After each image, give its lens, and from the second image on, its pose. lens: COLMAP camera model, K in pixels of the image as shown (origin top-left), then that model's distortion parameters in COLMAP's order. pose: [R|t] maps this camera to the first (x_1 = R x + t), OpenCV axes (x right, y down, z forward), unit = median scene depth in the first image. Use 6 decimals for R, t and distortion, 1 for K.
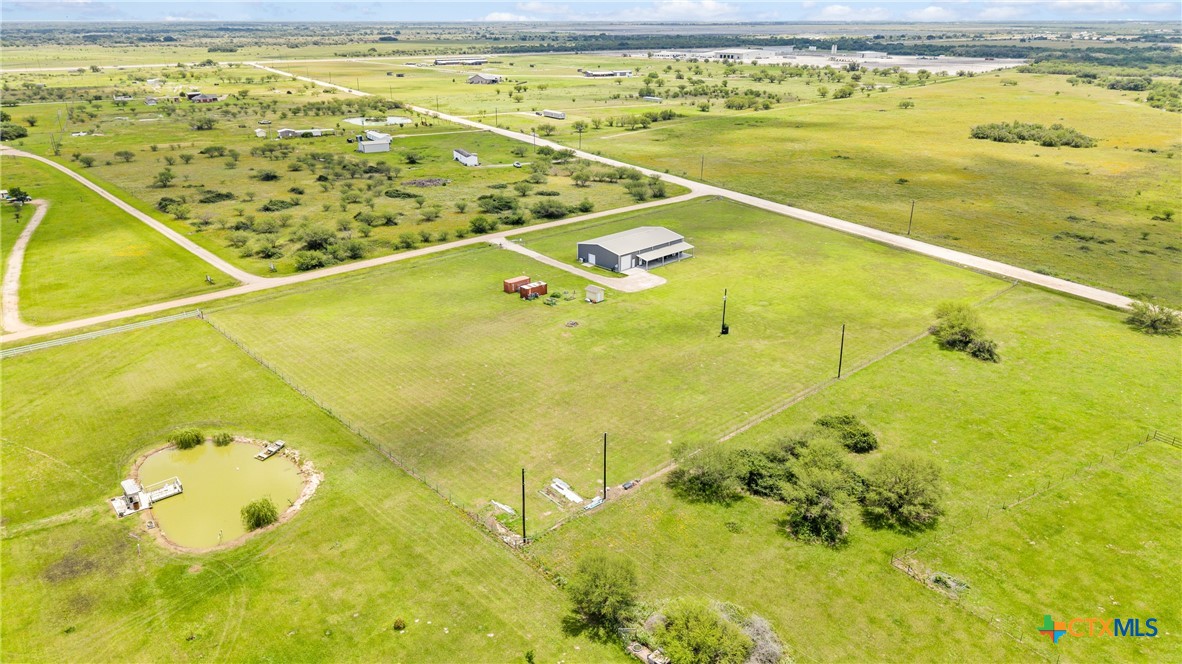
lens RADIAL K [[794.5, 0, 579.7], [0, 794.5, 324.1], [0, 0, 1]] dist [0.024503, -0.016952]
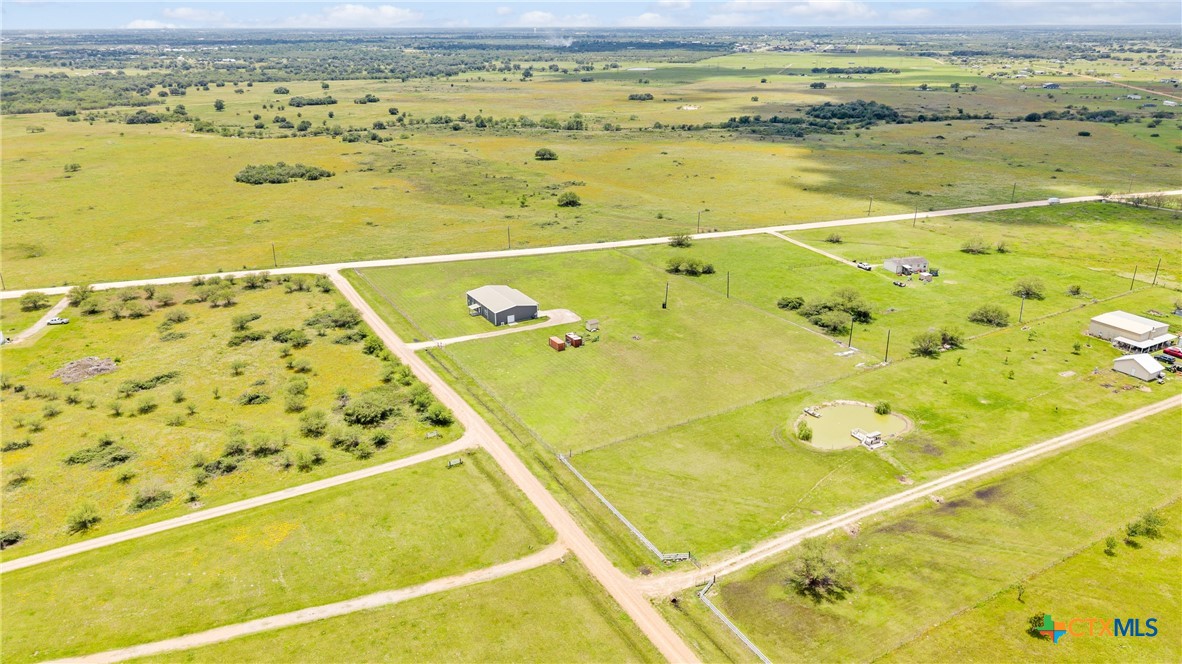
lens RADIAL K [[794.5, 0, 590.7], [0, 794.5, 336.2], [0, 0, 1]] dist [0.024503, -0.016952]
pose [[0.216056, -0.355114, 0.909513, -2.062159], [0.351339, 0.897393, 0.266921, -0.642221], [-0.910978, 0.261878, 0.318653, 0.860846]]
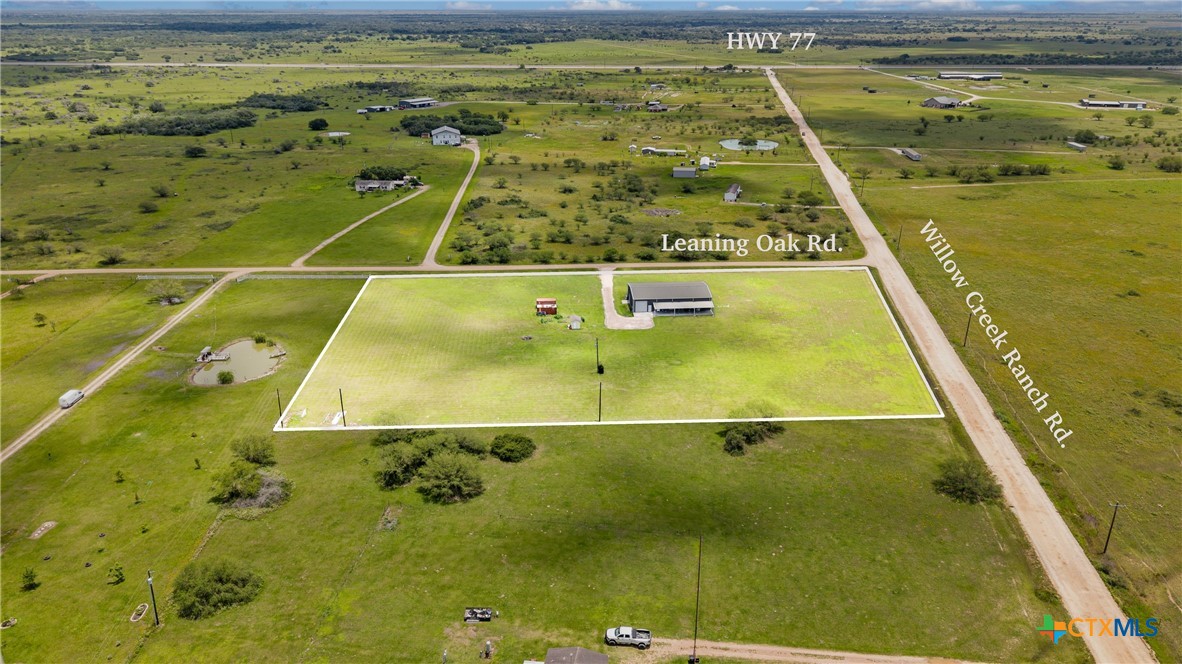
lens RADIAL K [[794.5, 0, 589.8], [0, 794.5, 338.3], [0, 0, 1]] dist [0.024503, -0.016952]
pose [[0.776298, 0.245518, -0.580588, 1.276409], [-0.229527, 0.967900, 0.102406, -0.241763], [0.587093, 0.053763, 0.807732, -0.084872]]
